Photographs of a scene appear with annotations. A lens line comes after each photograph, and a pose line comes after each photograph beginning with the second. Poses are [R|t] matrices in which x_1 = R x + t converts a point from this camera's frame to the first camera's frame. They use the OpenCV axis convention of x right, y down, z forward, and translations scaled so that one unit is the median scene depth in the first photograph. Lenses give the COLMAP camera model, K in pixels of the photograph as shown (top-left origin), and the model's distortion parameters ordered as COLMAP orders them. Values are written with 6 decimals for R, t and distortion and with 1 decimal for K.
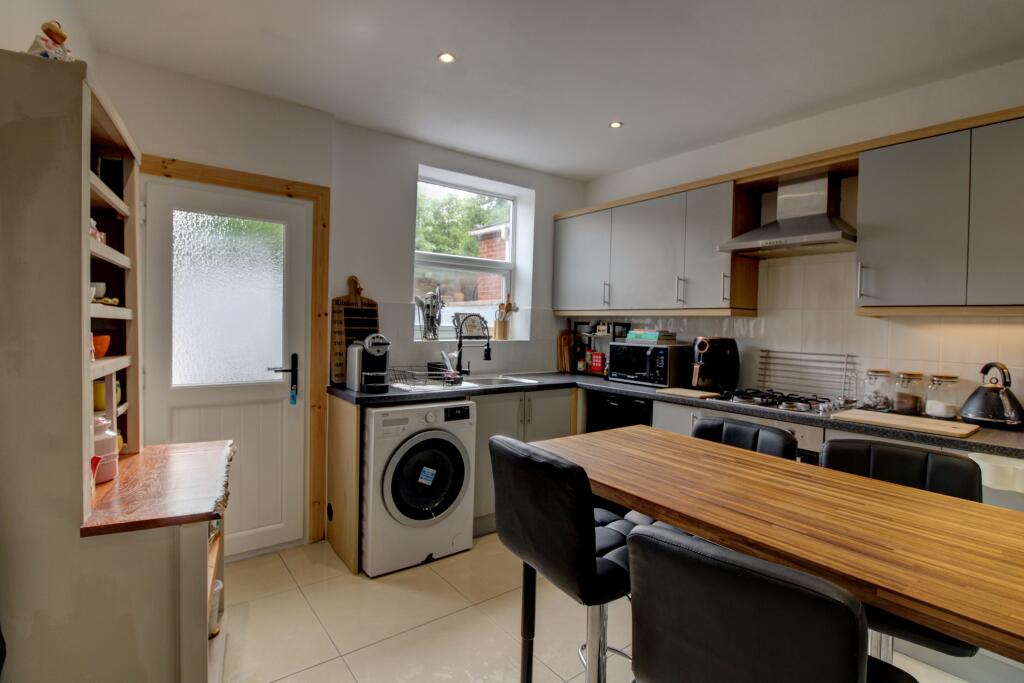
lens RADIAL K [[492.6, 0, 515.2], [0, 492.6, 333.1], [0, 0, 1]] dist [0.000757, -0.015087]
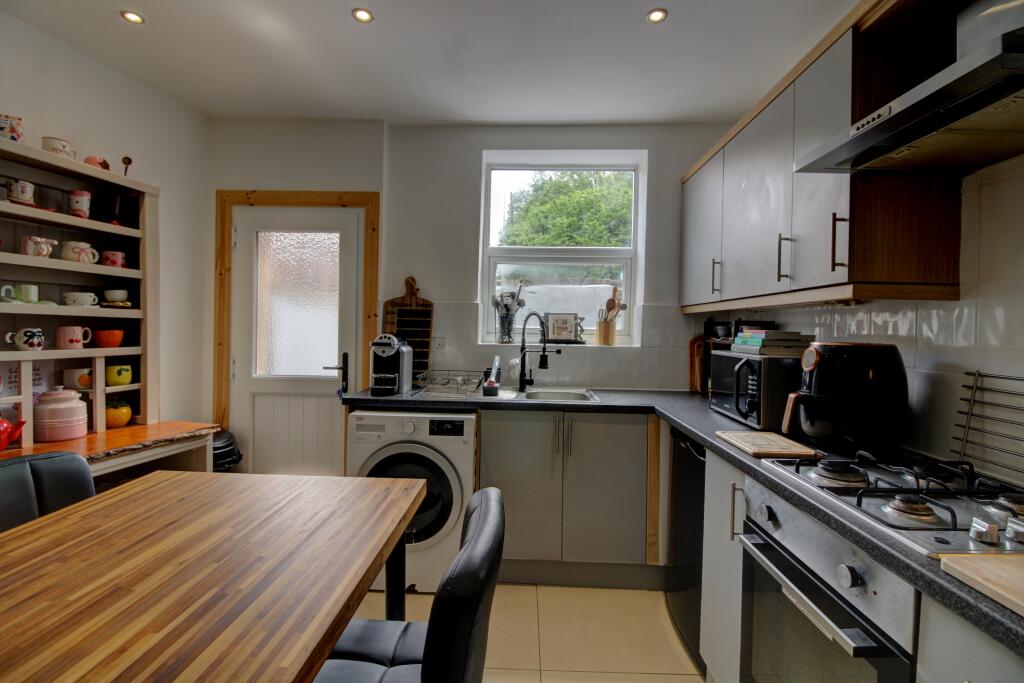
lens RADIAL K [[476.4, 0, 514.7], [0, 476.4, 332.3], [0, 0, 1]] dist [0.000777, -0.014021]
pose [[0.776367, -0.001919, -0.630278, 0.456699], [-0.013081, 0.999731, -0.019157, 0.012023], [0.630145, 0.023118, 0.776133, 0.402895]]
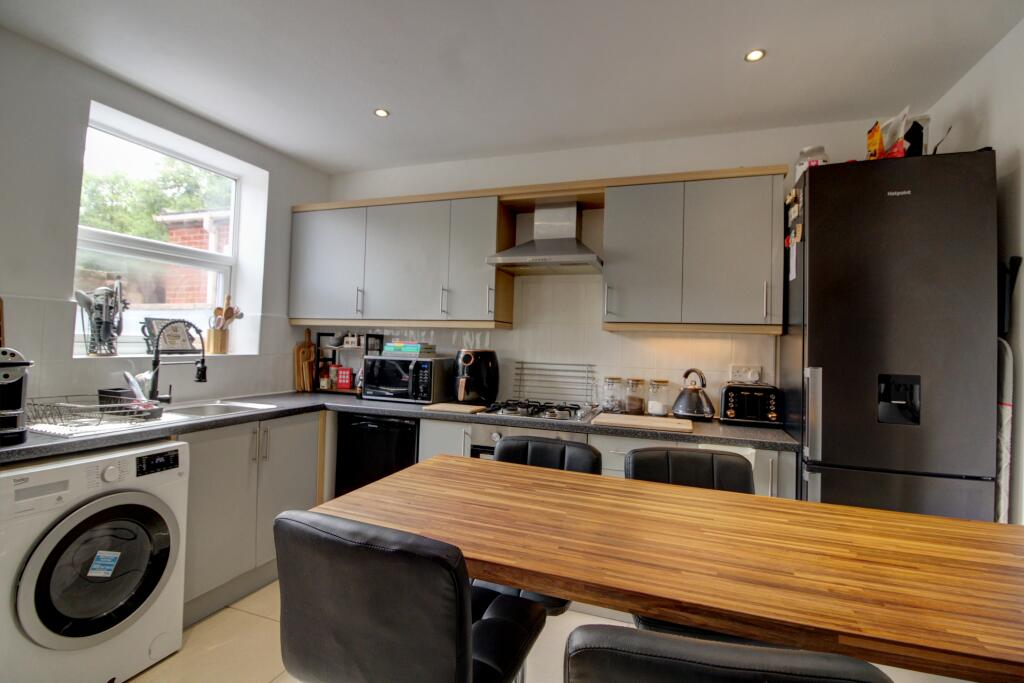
lens RADIAL K [[476.4, 0, 514.7], [0, 476.4, 332.3], [0, 0, 1]] dist [0.000777, -0.014021]
pose [[0.837290, 0.013456, 0.546594, -0.060299], [0.000645, 0.999672, -0.025597, -0.002267], [-0.546759, 0.021785, 0.837007, 0.152091]]
